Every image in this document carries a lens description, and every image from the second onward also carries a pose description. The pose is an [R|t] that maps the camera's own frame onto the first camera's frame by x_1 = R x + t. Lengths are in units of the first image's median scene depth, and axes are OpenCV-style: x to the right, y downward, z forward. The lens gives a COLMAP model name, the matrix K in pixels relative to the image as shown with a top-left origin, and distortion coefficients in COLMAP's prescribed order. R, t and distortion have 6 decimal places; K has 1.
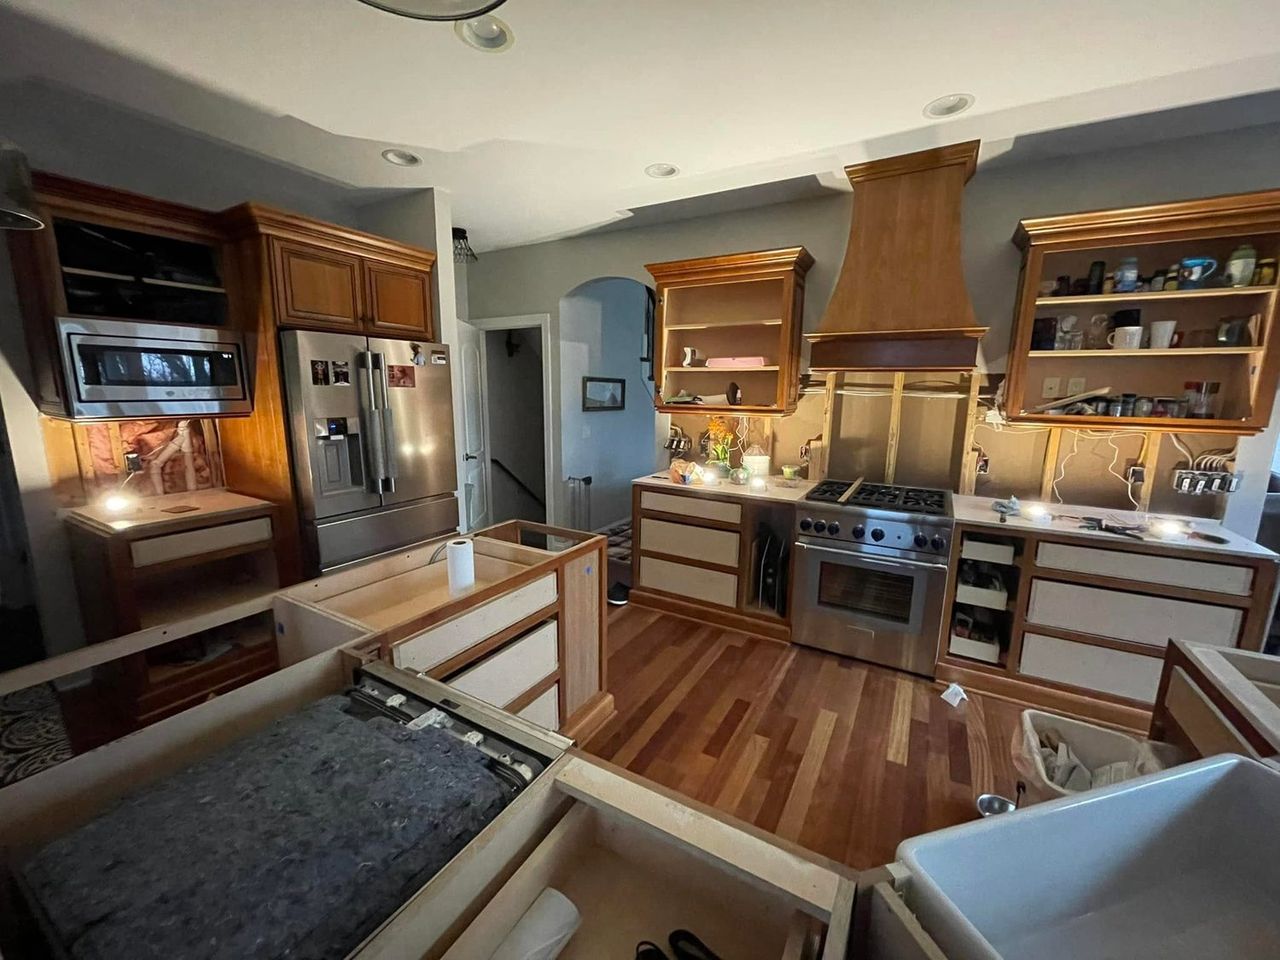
lens RADIAL K [[511.2, 0, 641.4], [0, 511.2, 478.6], [0, 0, 1]] dist [0.004074, 0.000405]
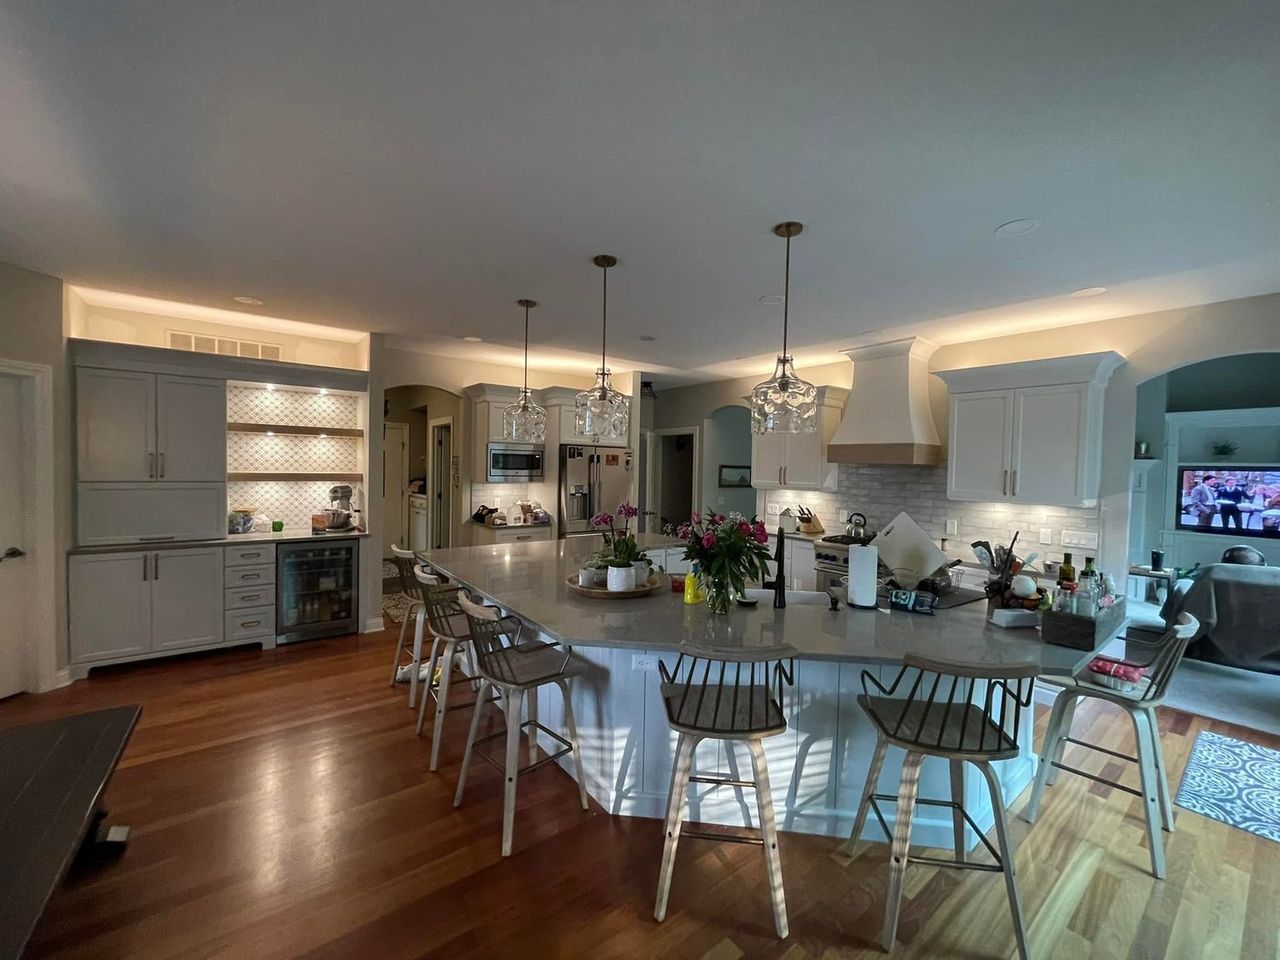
lens RADIAL K [[511.2, 0, 639.9], [0, 511.2, 481.3], [0, 0, 1]] dist [0.004074, 0.000405]
pose [[0.923137, 0.018759, -0.384013, 0.249296], [-0.078801, 0.986836, -0.141225, 0.081543], [0.376309, 0.160630, 0.912463, -0.465857]]
